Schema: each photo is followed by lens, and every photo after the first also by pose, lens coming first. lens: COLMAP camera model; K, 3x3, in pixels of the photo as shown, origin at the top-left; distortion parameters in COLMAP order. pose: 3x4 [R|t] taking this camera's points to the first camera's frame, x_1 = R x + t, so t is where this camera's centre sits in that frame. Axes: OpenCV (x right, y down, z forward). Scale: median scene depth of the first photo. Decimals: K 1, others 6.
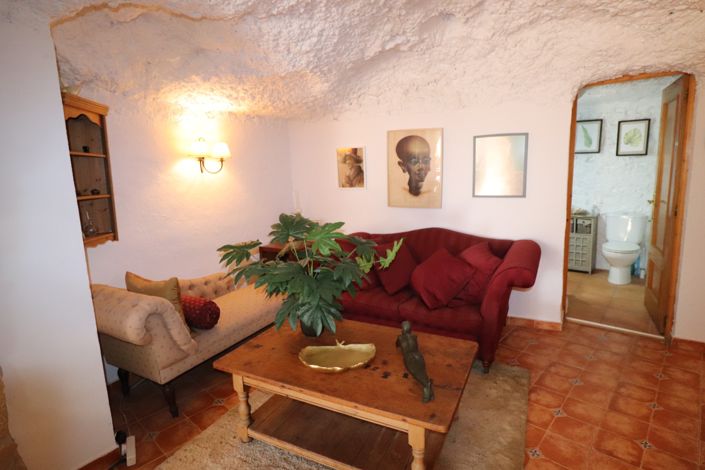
lens RADIAL K [[385.1, 0, 354.5], [0, 385.1, 221.5], [0, 0, 1]] dist [-0.003165, -0.001568]
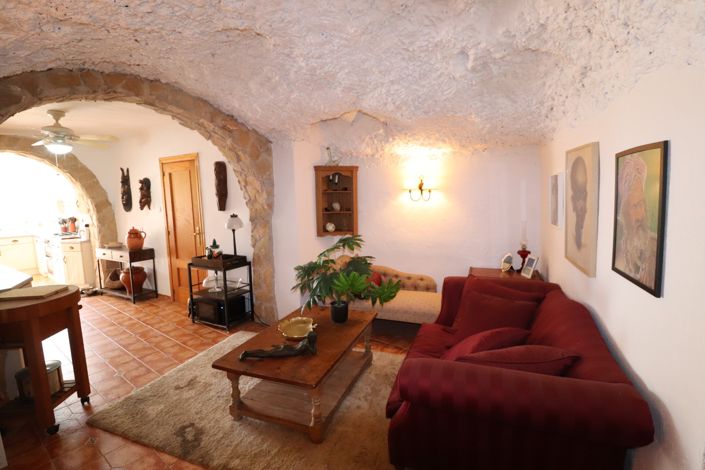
lens RADIAL K [[326.1, 0, 351.7], [0, 326.1, 229.2], [0, 0, 1]] dist [0.001681, -0.021664]
pose [[0.092203, 0.132930, -0.986827, 0.774402], [-0.110359, 0.986308, 0.122549, -0.144926], [0.989606, 0.097605, 0.105611, 0.657663]]
